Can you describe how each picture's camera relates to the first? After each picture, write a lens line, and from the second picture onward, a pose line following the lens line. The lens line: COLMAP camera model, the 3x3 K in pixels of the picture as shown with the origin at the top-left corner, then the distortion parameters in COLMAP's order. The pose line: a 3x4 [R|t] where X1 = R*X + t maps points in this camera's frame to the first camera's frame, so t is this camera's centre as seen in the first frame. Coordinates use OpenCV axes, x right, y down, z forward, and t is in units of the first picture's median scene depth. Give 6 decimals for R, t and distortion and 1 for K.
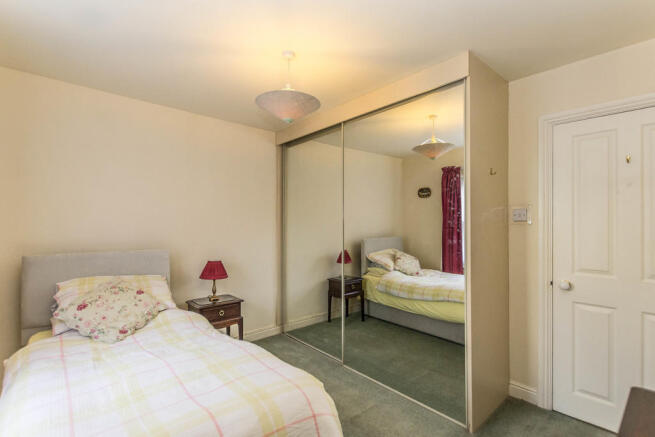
lens RADIAL K [[310.0, 0, 327.5], [0, 310.0, 218.5], [0, 0, 1]] dist [0.001660, 0.000235]
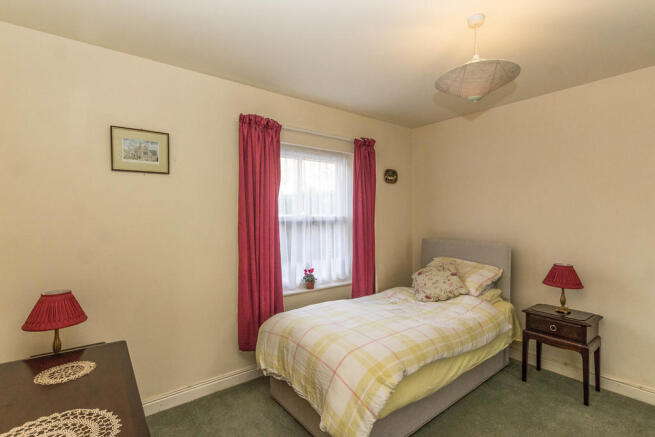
lens RADIAL K [[310.0, 0, 327.5], [0, 310.0, 218.5], [0, 0, 1]] dist [0.001660, 0.000235]
pose [[-0.063124, 0.005819, -0.997989, 0.732694], [0.010994, 0.999926, 0.005135, 0.002897], [0.997945, -0.010648, -0.063184, 0.638073]]
